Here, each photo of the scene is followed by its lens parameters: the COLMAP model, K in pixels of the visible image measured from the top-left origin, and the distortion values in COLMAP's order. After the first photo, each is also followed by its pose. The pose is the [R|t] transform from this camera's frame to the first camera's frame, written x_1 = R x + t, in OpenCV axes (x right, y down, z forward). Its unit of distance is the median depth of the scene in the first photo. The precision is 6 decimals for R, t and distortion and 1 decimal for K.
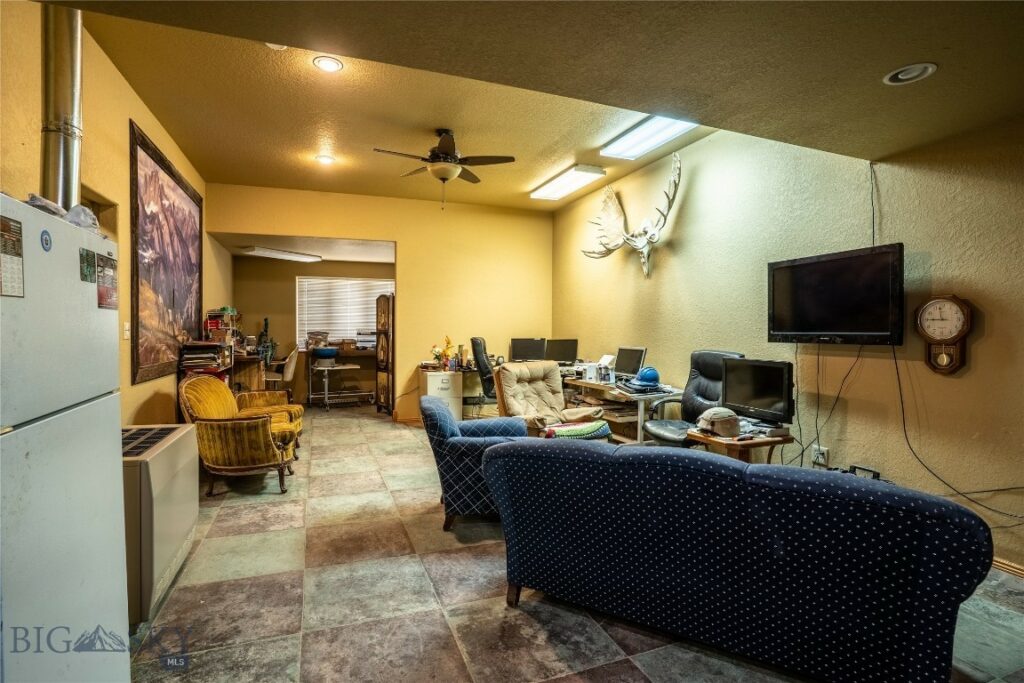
lens RADIAL K [[501.7, 0, 512.2], [0, 501.7, 337.4], [0, 0, 1]] dist [-0.027802, 0.000312]
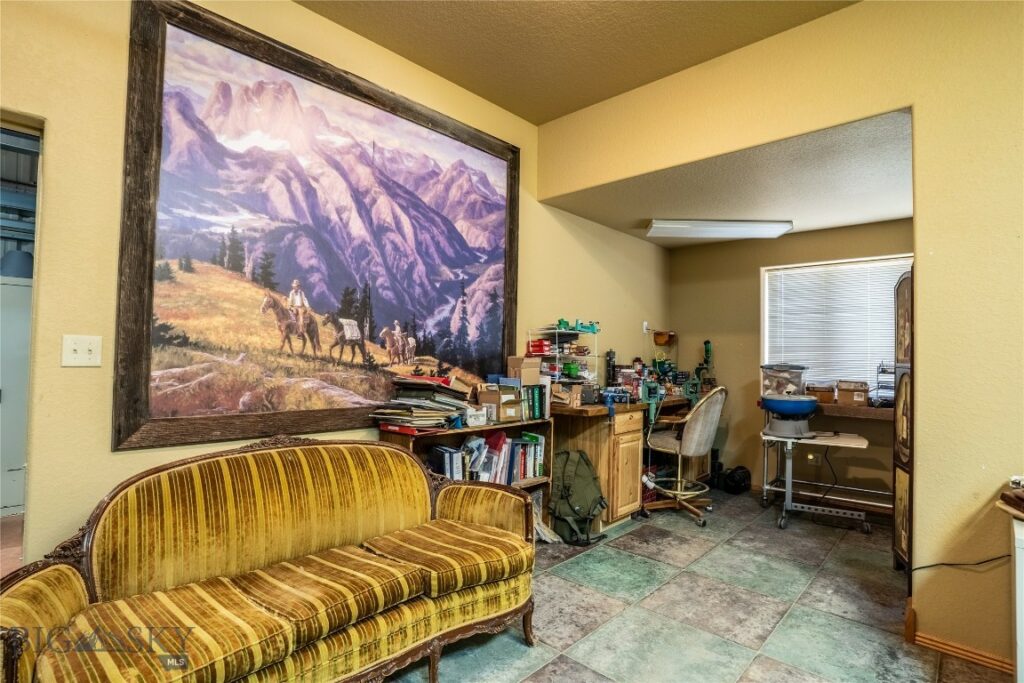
lens RADIAL K [[501.7, 0, 510.7], [0, 501.7, 348.1], [0, 0, 1]] dist [-0.027802, 0.000312]
pose [[0.436462, -0.009806, -0.899669, -0.046885], [-0.026960, 0.999349, -0.023972, -0.008496], [0.899319, 0.034718, 0.435914, 0.524171]]
